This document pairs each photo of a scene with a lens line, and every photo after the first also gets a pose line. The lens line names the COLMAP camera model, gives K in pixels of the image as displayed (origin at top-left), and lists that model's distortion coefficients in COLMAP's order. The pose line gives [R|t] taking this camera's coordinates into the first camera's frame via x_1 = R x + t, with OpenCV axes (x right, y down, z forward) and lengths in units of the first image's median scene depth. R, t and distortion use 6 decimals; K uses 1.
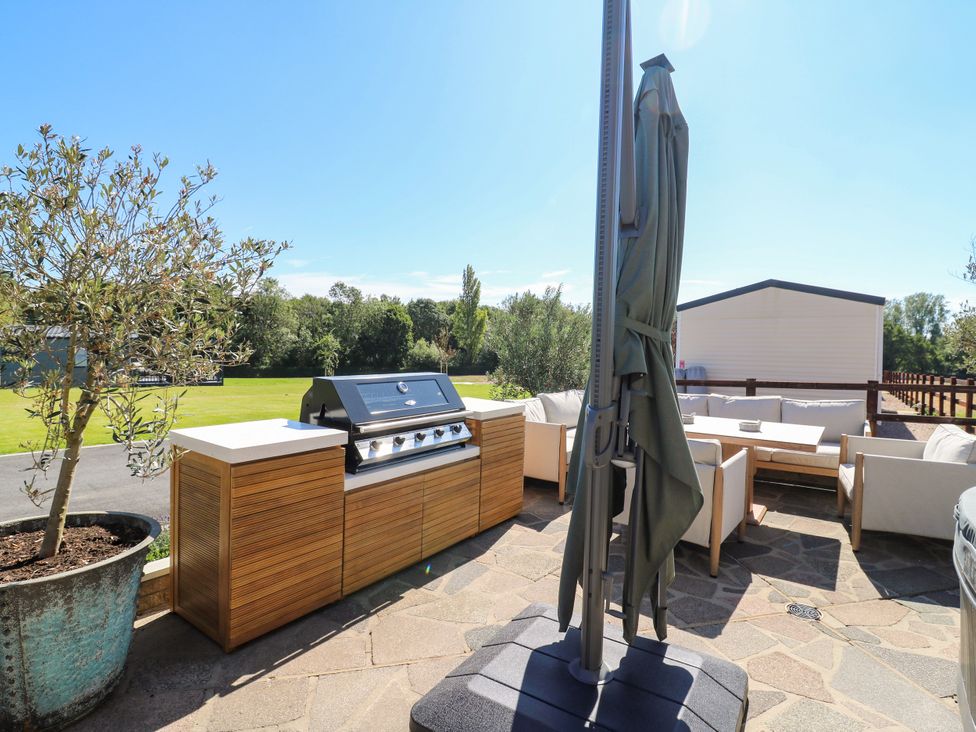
lens RADIAL K [[520.6, 0, 500.5], [0, 520.6, 360.8], [0, 0, 1]] dist [-0.000228, -0.010442]
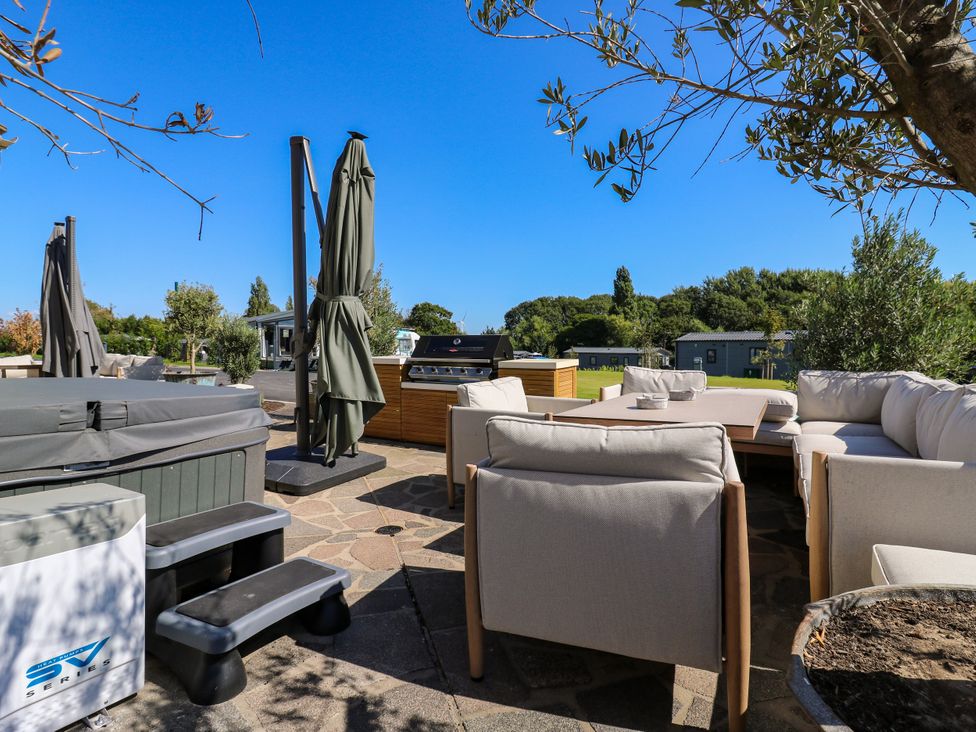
lens RADIAL K [[504.8, 0, 490.2], [0, 504.8, 356.2], [0, 0, 1]] dist [0.001468, -0.001111]
pose [[0.097244, 0.007760, -0.995230, 1.633641], [-0.027808, 0.999600, 0.005077, 0.093859], [0.994872, 0.027182, 0.097421, 1.065993]]
